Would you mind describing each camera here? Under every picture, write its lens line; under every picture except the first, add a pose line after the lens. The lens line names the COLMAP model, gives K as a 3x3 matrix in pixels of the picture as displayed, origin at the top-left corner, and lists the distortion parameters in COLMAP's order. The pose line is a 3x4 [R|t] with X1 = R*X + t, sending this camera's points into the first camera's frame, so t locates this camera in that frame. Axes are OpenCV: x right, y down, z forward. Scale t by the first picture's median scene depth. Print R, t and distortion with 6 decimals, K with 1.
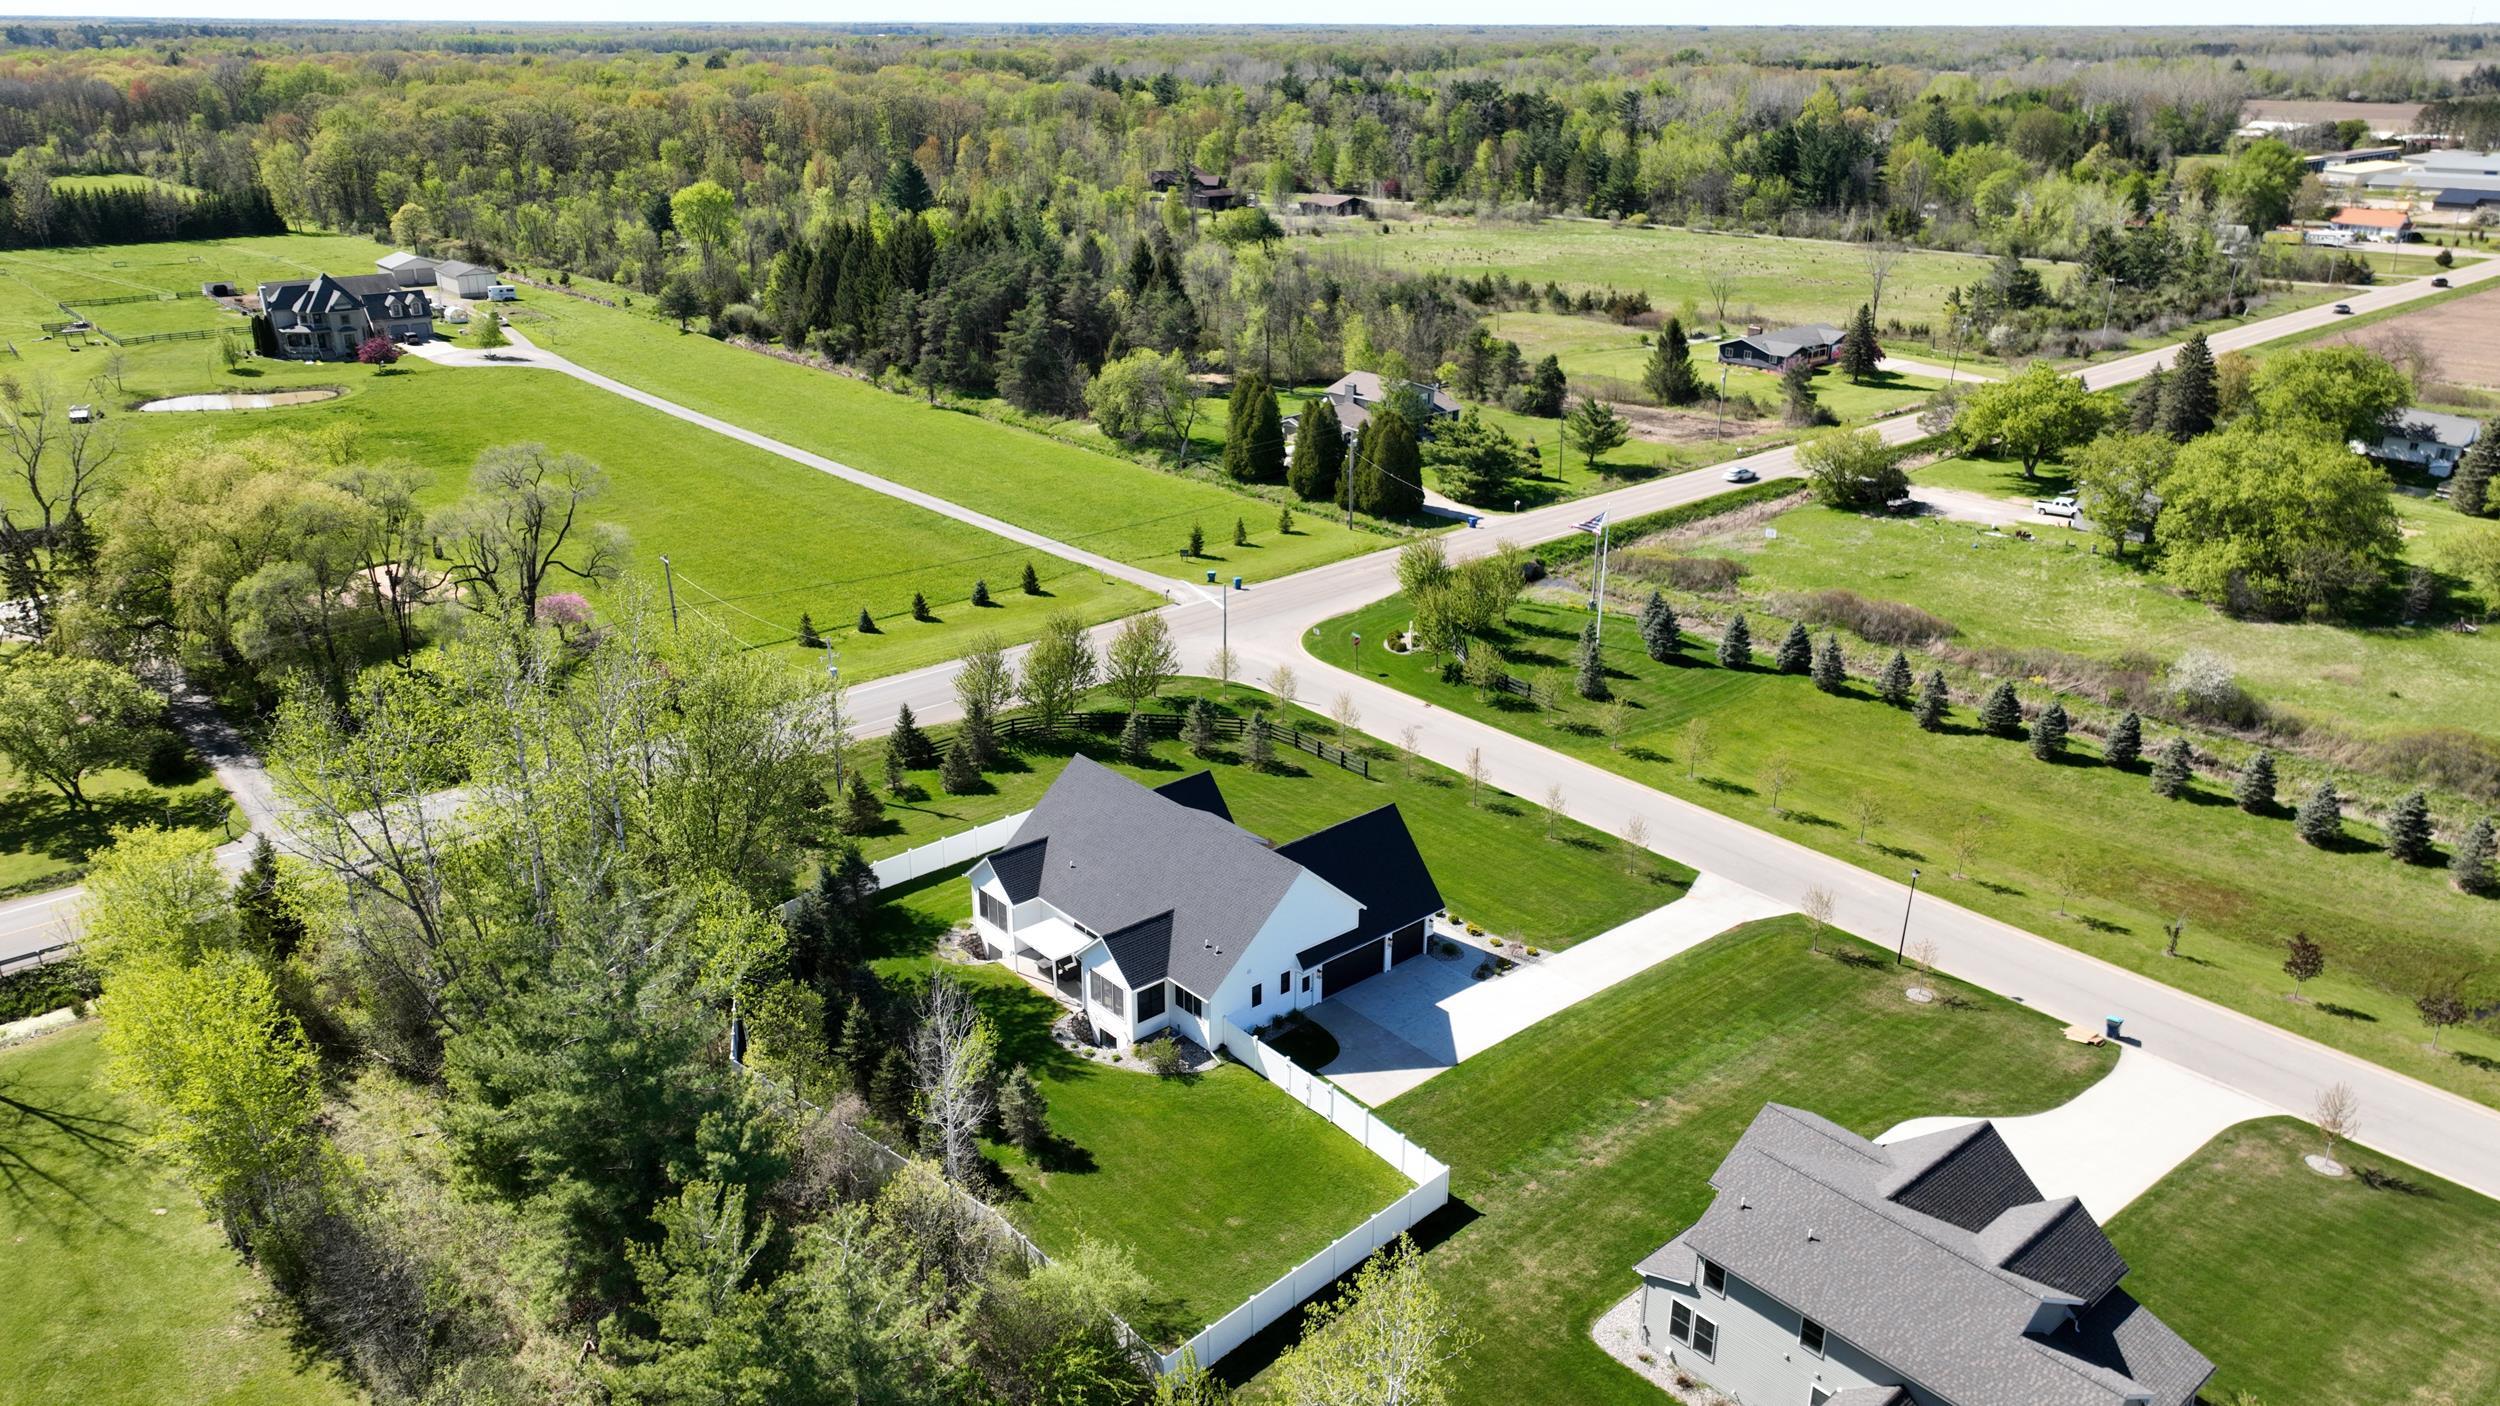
lens RADIAL K [[1772.4, 0, 1250.0], [0, 1772.4, 703.0], [0, 0, 1]] dist [0.008794, 0.001923]
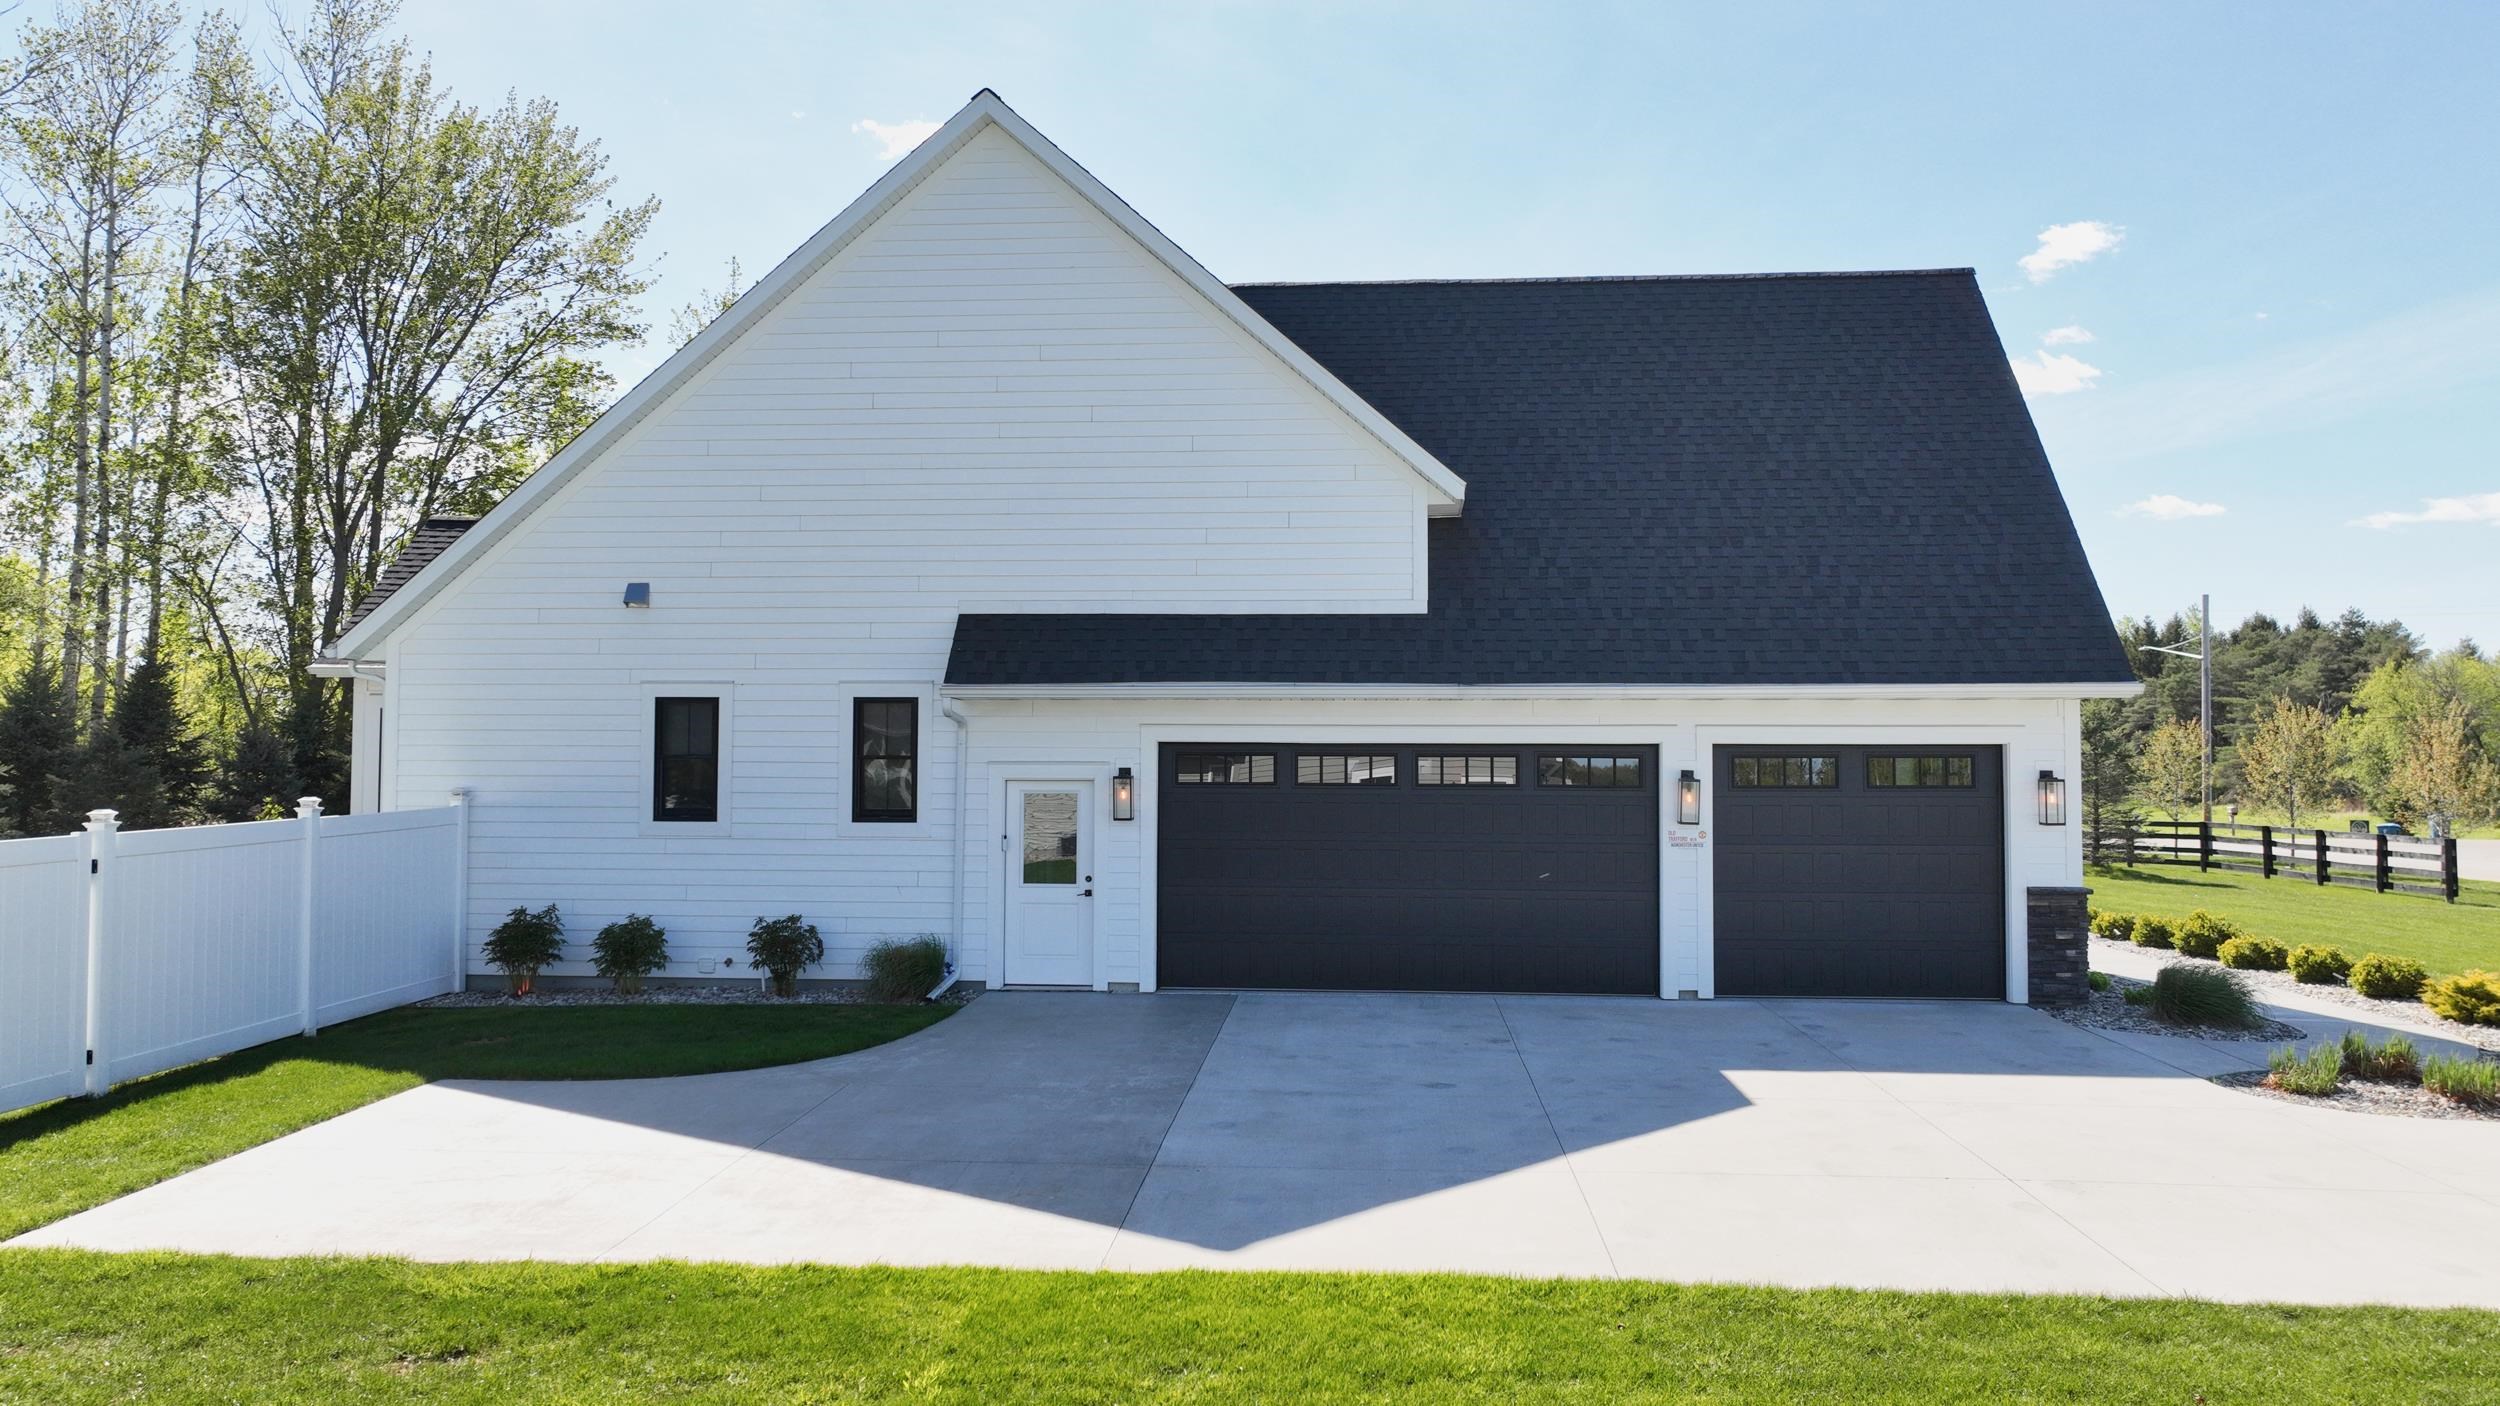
lens RADIAL K [[1772.4, 0, 1250.0], [0, 1772.4, 703.0], [0, 0, 1]] dist [0.008794, 0.001923]
pose [[0.703200, -0.028496, -0.710420, 0.168475], [-0.260590, 0.919334, -0.294818, 0.186058], [0.661515, 0.392445, 0.639050, 0.854456]]
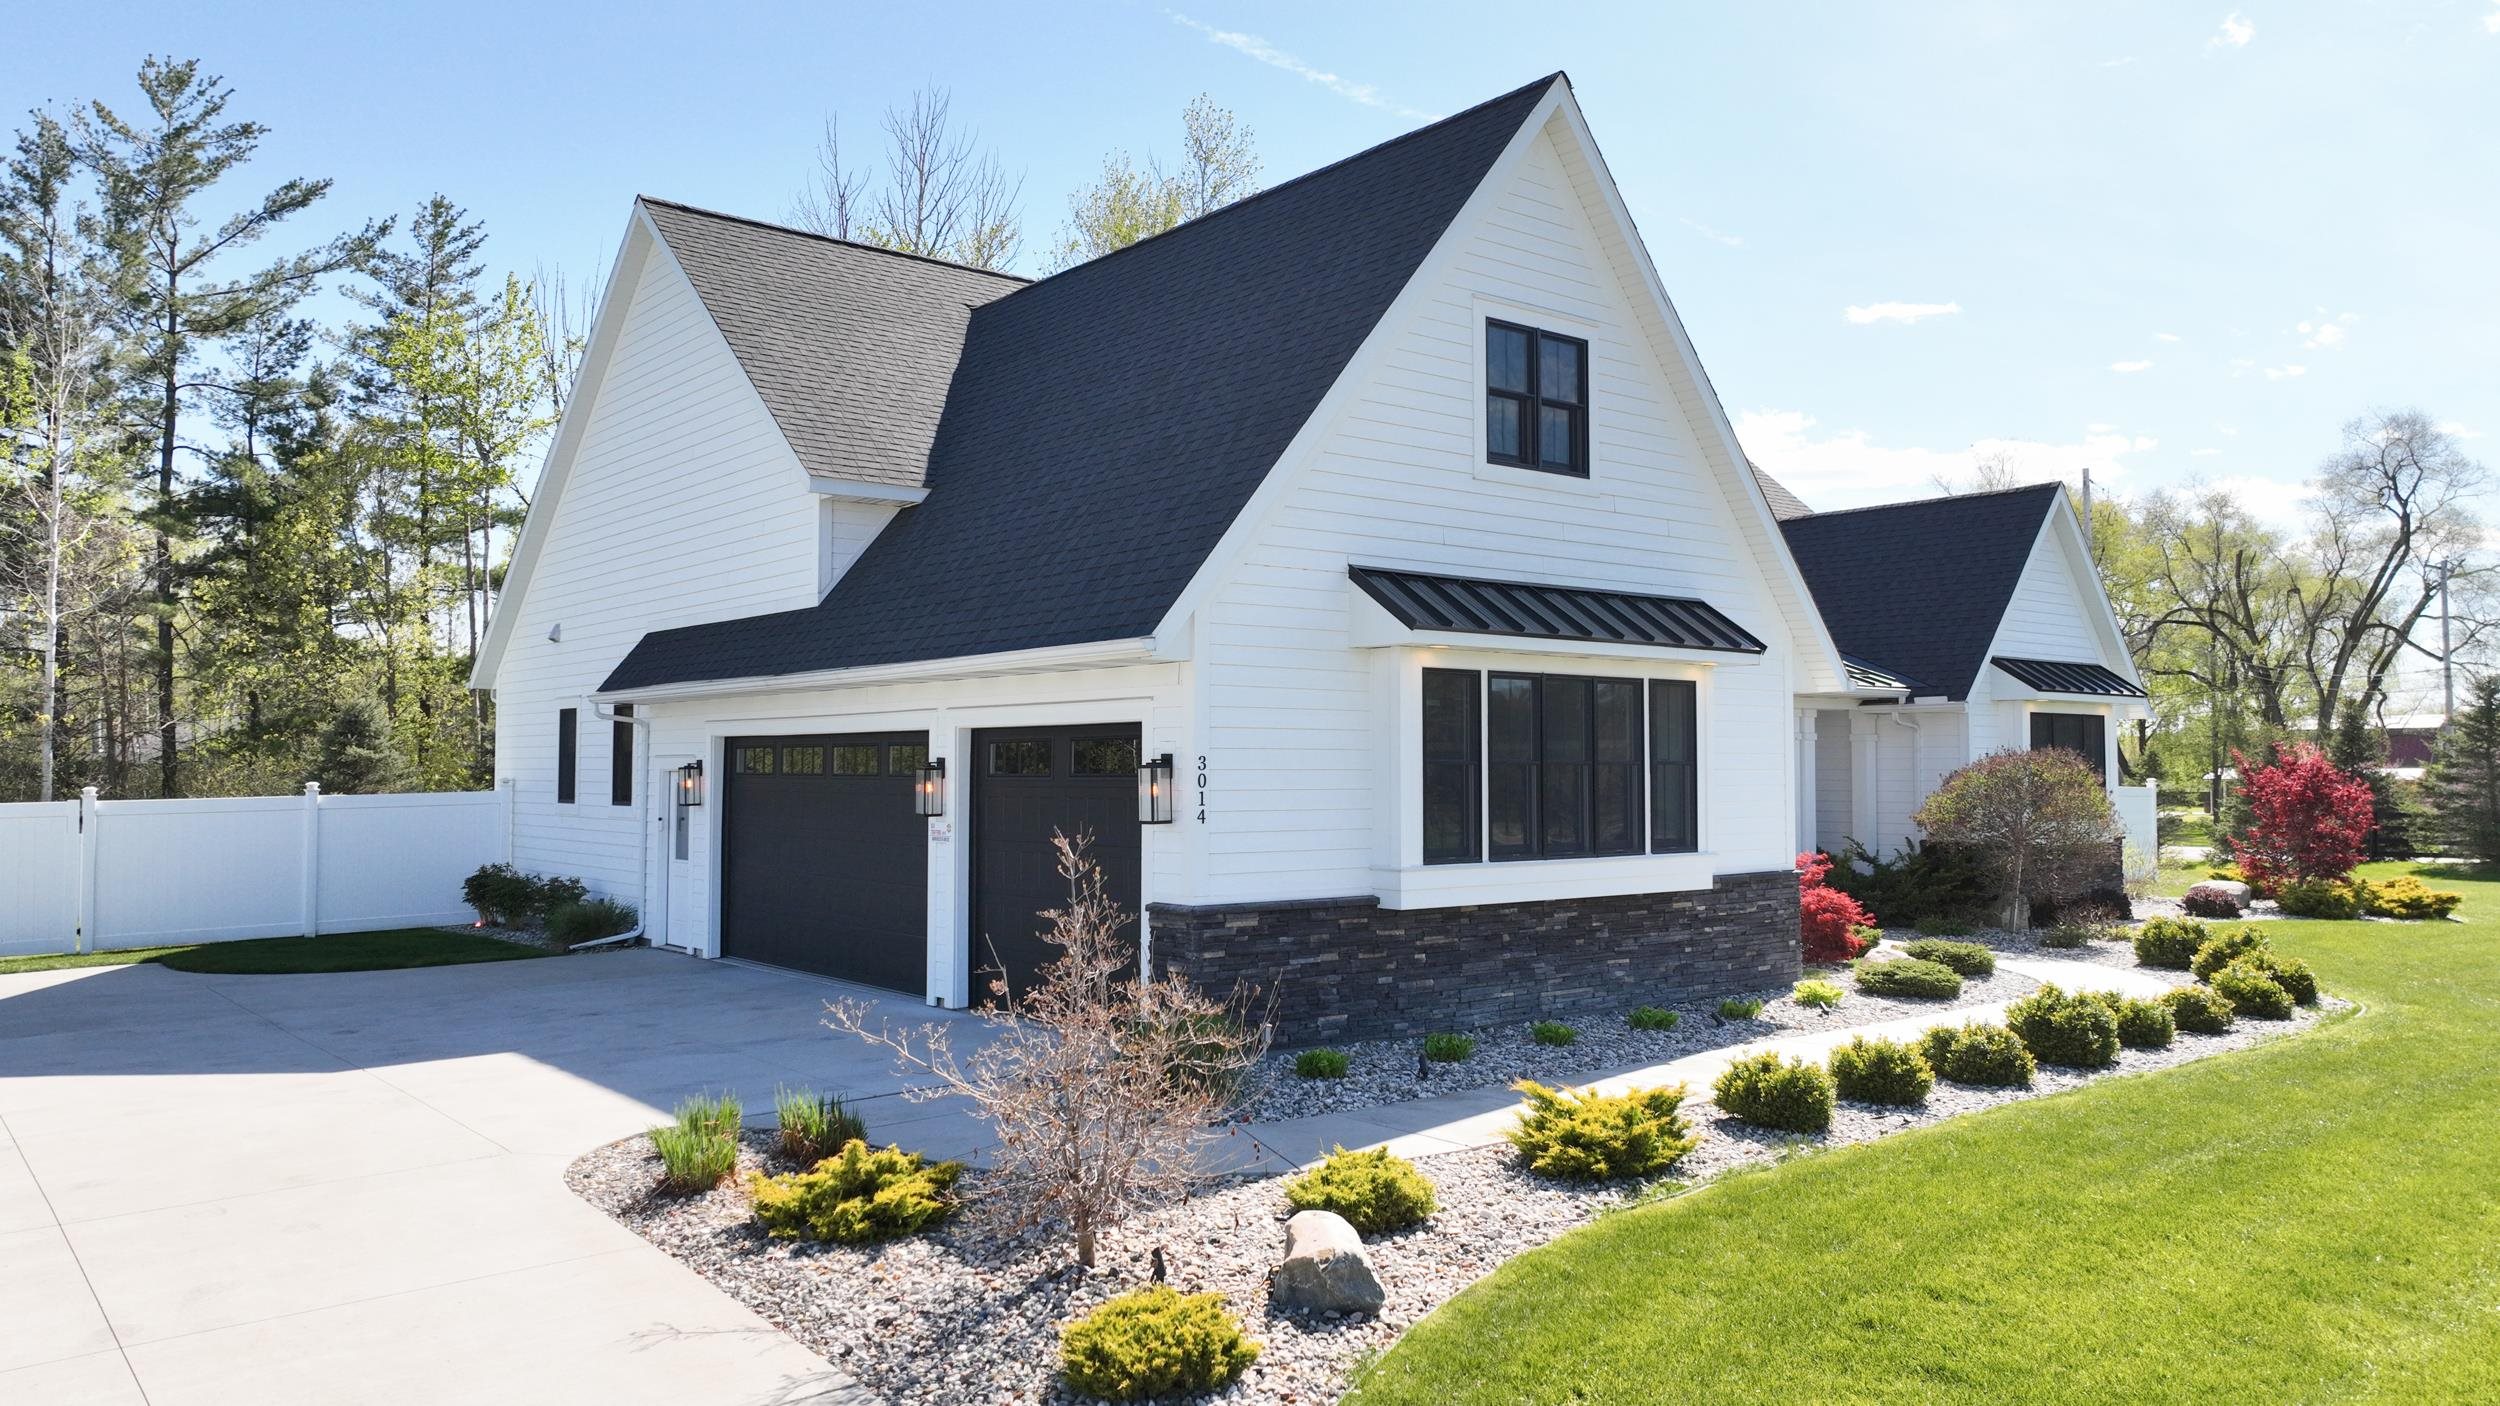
lens RADIAL K [[1772.4, 0, 1250.0], [0, 1772.4, 703.0], [0, 0, 1]] dist [0.008794, 0.001923]
pose [[-0.032551, -0.043177, -0.998537, 0.233013], [-0.366818, 0.929864, -0.028250, 0.121144], [0.929723, 0.365361, -0.046106, 1.023501]]
